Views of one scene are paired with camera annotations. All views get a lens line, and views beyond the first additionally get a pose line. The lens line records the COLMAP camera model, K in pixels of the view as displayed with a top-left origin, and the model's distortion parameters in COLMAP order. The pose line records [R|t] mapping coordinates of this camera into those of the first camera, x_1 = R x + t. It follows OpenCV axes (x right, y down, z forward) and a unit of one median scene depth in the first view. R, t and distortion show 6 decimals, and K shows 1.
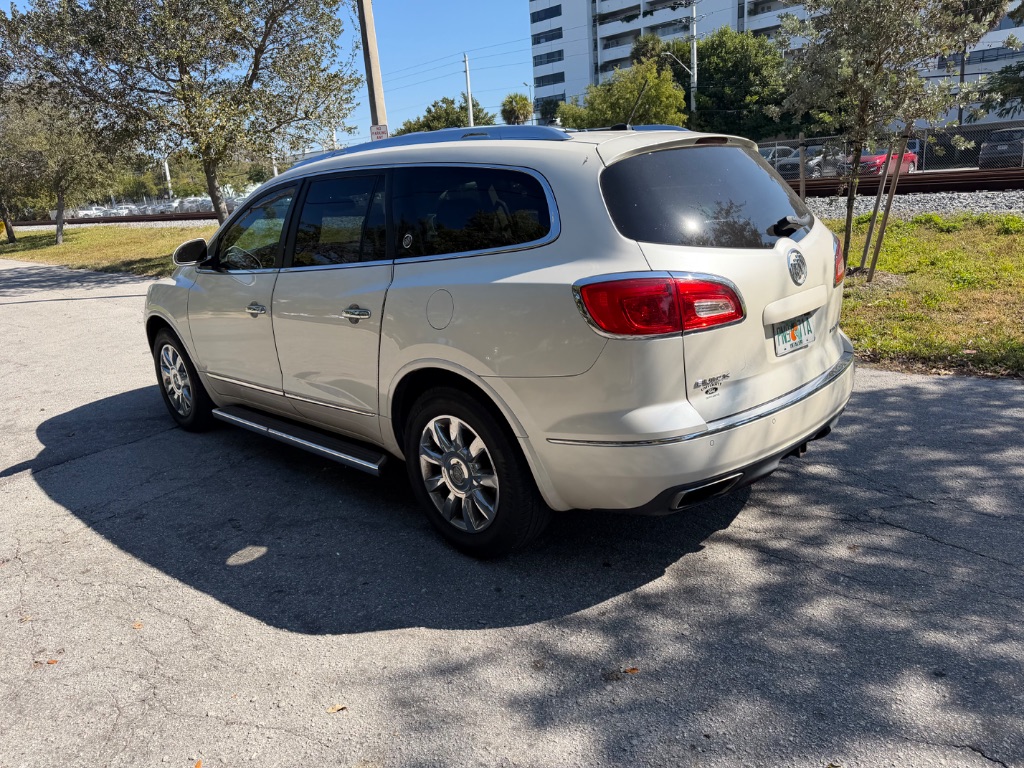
lens RADIAL K [[722.4, 0, 512.5], [0, 722.4, 391.1], [0, 0, 1]] dist [0.029352, -0.034873]
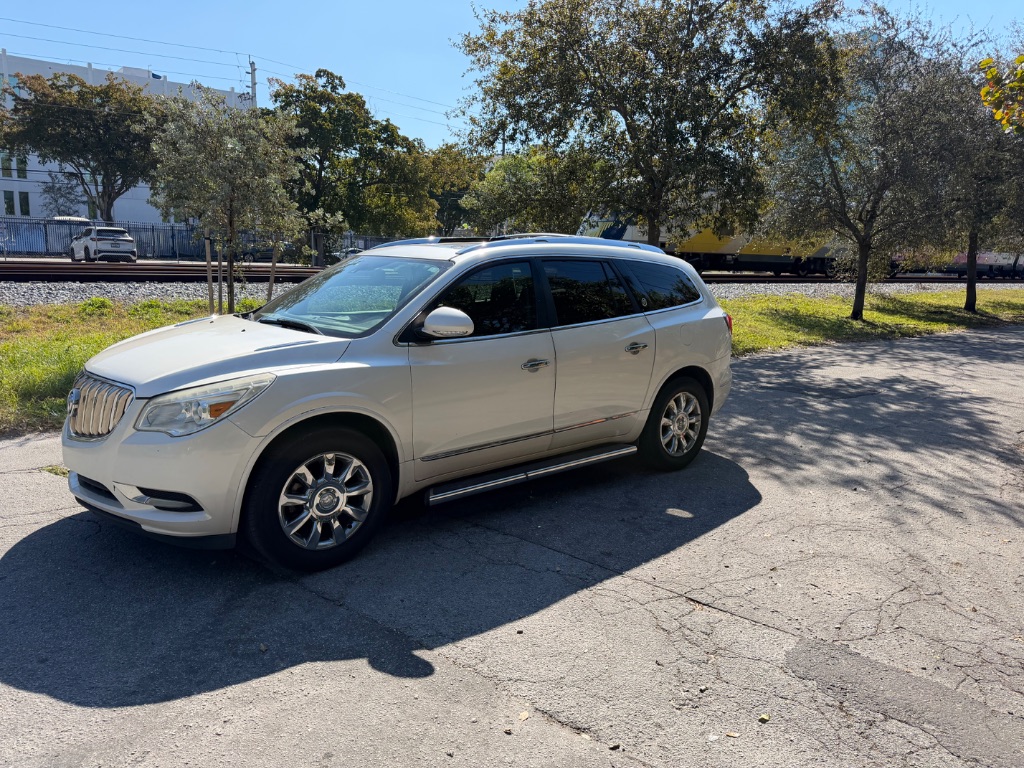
lens RADIAL K [[722.4, 0, 511.9], [0, 722.4, 390.3], [0, 0, 1]] dist [0.029352, -0.034873]
pose [[0.077026, -0.110750, 0.990859, -1.810178], [0.236906, 0.967382, 0.089710, -0.223548], [-0.968474, 0.227831, 0.100751, 1.130132]]
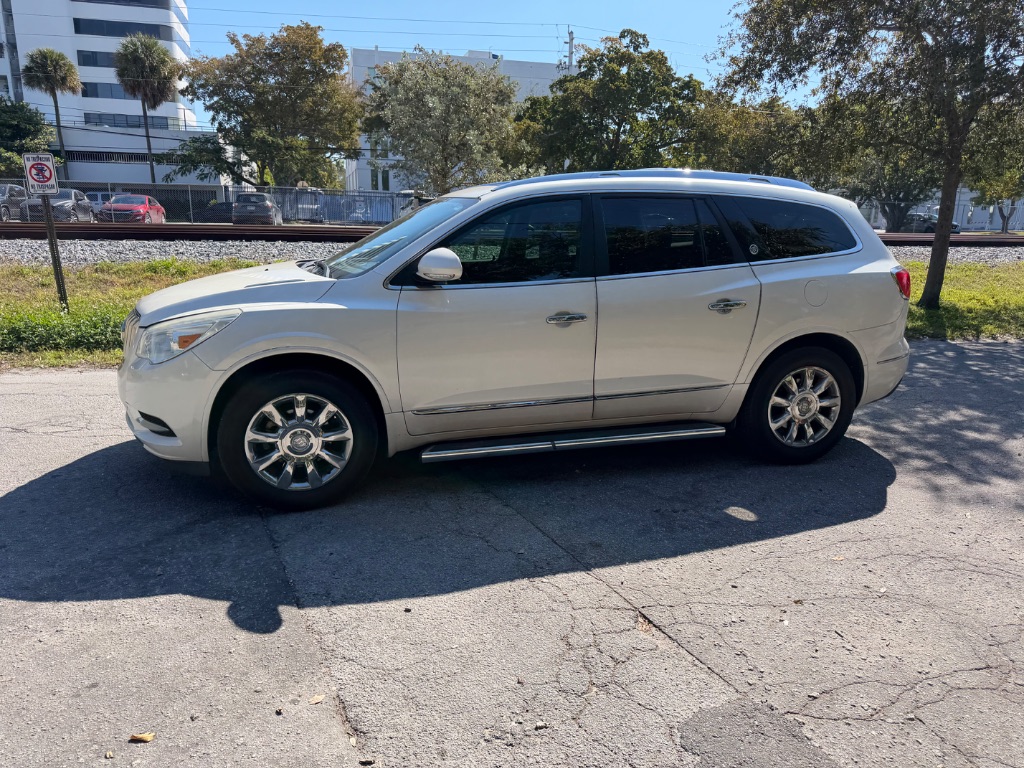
lens RADIAL K [[722.4, 0, 515.1], [0, 722.4, 394.1], [0, 0, 1]] dist [0.029352, -0.034873]
pose [[0.482244, -0.133856, 0.865750, -1.525559], [0.190261, 0.980672, 0.045644, -0.083626], [-0.855127, 0.142707, 0.498390, 0.709035]]
